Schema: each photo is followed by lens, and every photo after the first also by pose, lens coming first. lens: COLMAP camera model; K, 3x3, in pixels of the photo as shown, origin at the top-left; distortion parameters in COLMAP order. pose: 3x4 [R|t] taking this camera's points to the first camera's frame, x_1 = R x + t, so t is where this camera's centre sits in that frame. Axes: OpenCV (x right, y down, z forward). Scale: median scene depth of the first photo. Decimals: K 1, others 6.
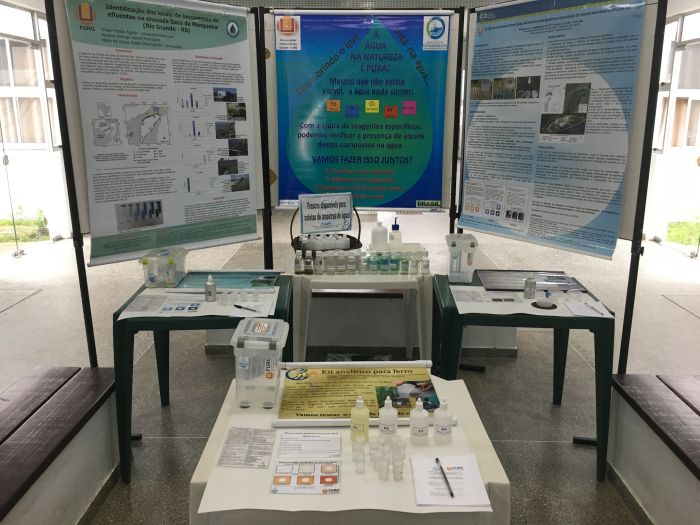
lens RADIAL K [[602.8, 0, 349.6], [0, 602.8, 263.0], [0, 0, 1]] dist [0.049125, -0.037073]
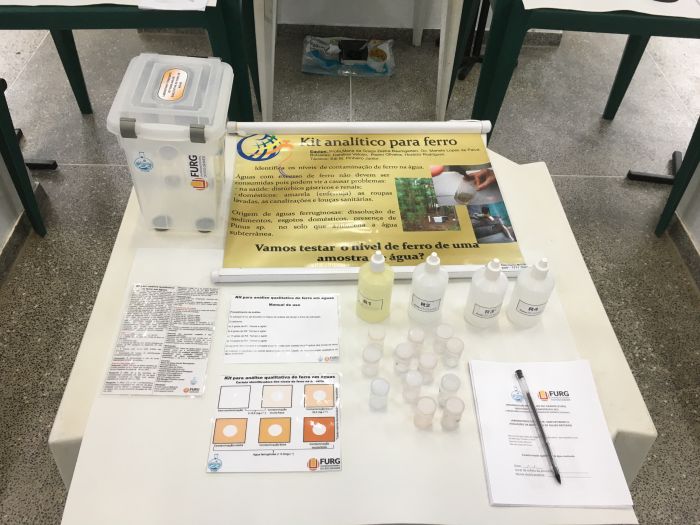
lens RADIAL K [[602.8, 0, 351.6], [0, 602.8, 263.0], [0, 0, 1]] dist [0.049125, -0.037073]
pose [[0.999131, 0.004753, 0.041402, -0.026623], [-0.026373, 0.841350, 0.539846, -0.044139], [-0.032268, -0.540469, 0.840745, 0.588767]]
